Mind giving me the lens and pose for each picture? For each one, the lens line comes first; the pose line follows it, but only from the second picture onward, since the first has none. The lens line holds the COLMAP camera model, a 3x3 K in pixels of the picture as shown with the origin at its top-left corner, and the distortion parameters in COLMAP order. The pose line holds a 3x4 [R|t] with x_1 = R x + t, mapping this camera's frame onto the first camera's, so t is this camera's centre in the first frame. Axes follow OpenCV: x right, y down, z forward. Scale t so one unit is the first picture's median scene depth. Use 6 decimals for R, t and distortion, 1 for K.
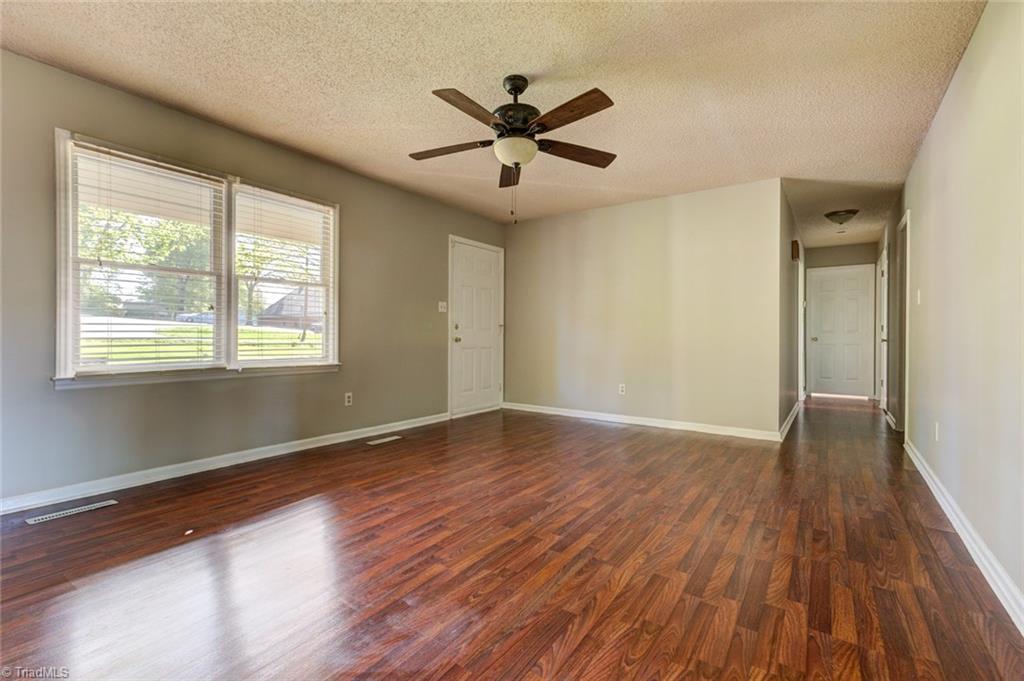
lens RADIAL K [[452.0, 0, 504.5], [0, 452.0, 337.4], [0, 0, 1]] dist [0.003343, 0.000460]
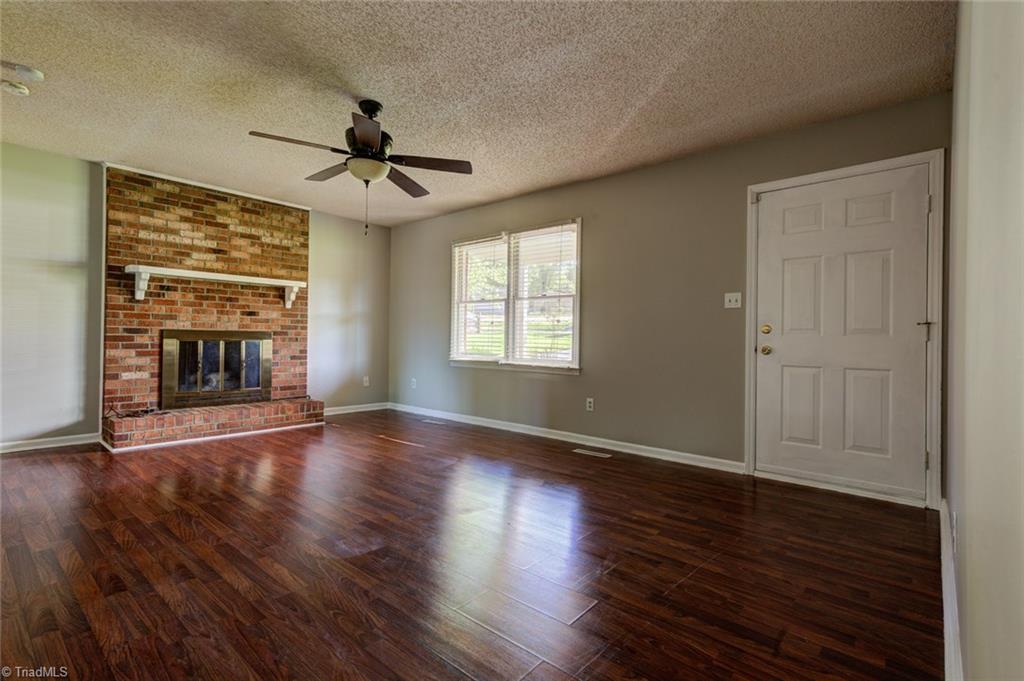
lens RADIAL K [[467.1, 0, 521.3], [0, 467.1, 338.5], [0, 0, 1]] dist [0.000952, 0.007633]
pose [[-0.069602, -0.008728, -0.997537, 1.053837], [-0.019060, 0.999791, -0.007417, 0.000039], [0.997393, 0.018497, -0.069754, 1.361459]]
